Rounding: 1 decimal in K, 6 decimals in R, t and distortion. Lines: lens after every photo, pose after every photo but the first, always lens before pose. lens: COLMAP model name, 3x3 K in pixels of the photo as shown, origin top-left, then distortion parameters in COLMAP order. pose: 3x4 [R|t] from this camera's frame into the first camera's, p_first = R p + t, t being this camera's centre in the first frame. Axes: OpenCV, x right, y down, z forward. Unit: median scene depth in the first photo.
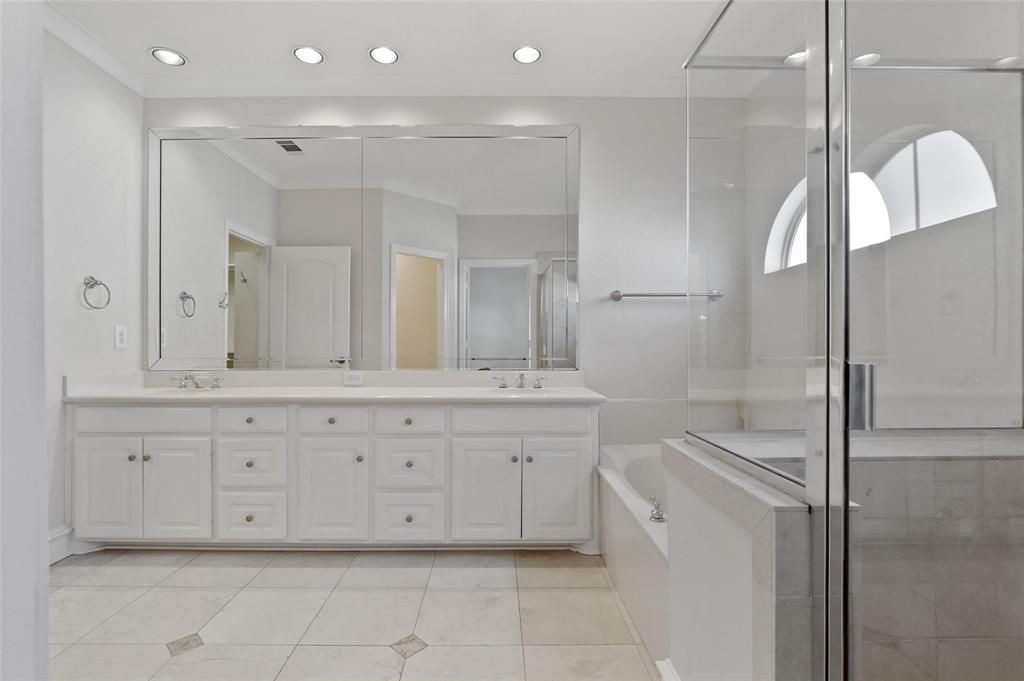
lens RADIAL K [[486.2, 0, 512.0], [0, 486.2, 340.5], [0, 0, 1]] dist [-0.002412, -0.000151]
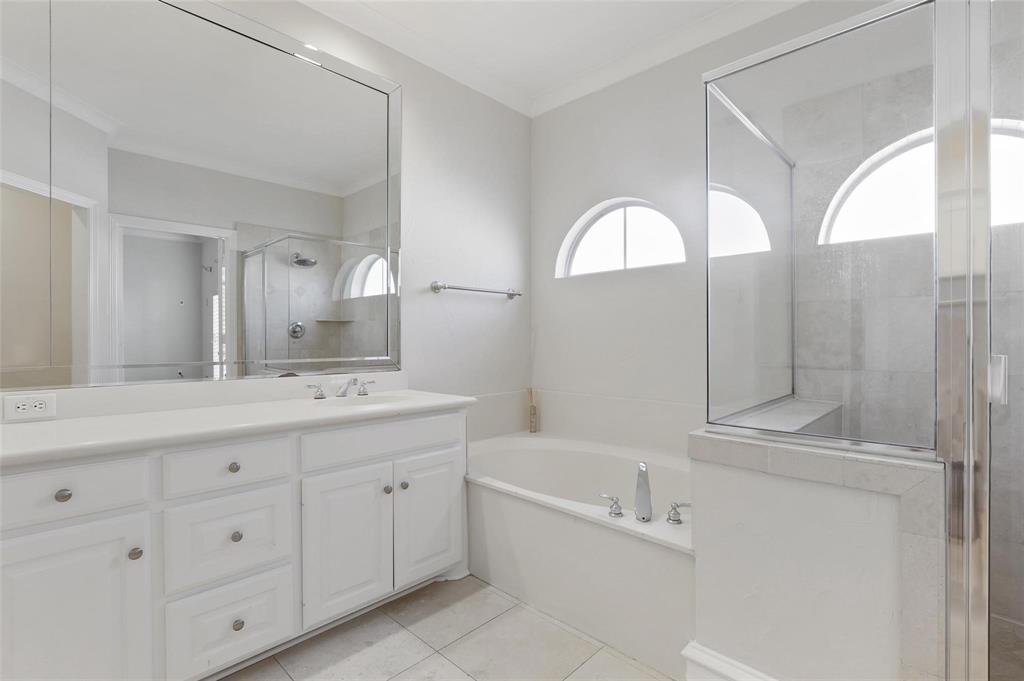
lens RADIAL K [[474.0, 0, 516.3], [0, 474.0, 337.3], [0, 0, 1]] dist [-0.006240, 0.000029]
pose [[0.702955, 0.002668, 0.711230, -0.381641], [-0.004214, 0.999991, 0.000414, 0.001572], [-0.711222, -0.003288, 0.702960, 0.324176]]
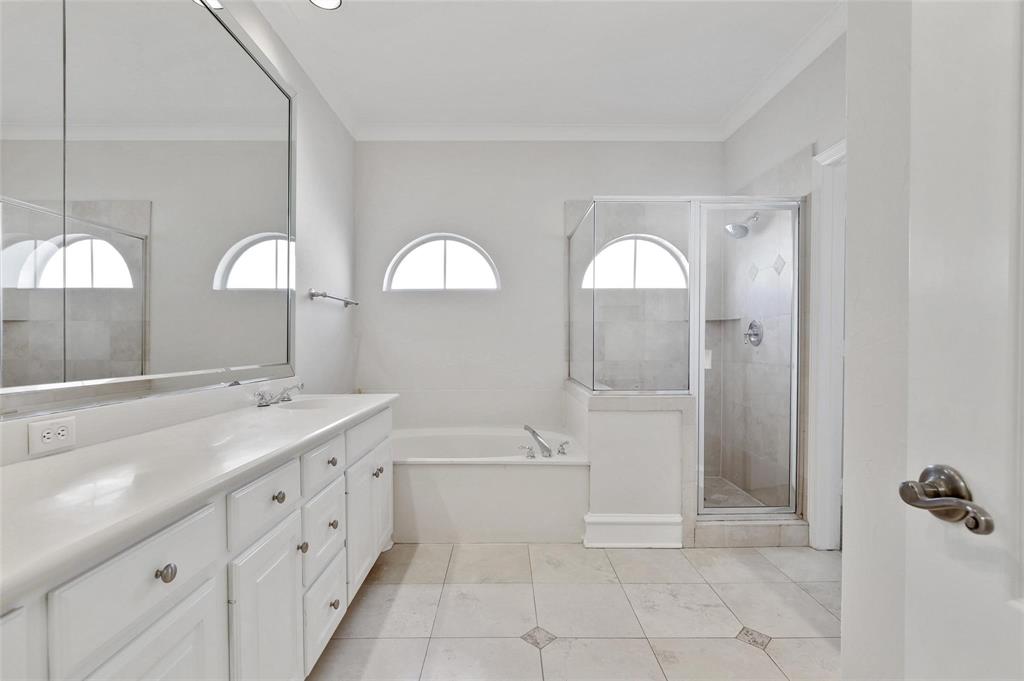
lens RADIAL K [[474.0, 0, 516.3], [0, 474.0, 337.3], [0, 0, 1]] dist [-0.006240, 0.000029]
pose [[0.005924, 0.009975, 0.999933, -0.852803], [-0.004625, 0.999940, -0.009948, -0.000678], [-0.999972, -0.004566, 0.005970, 0.726308]]
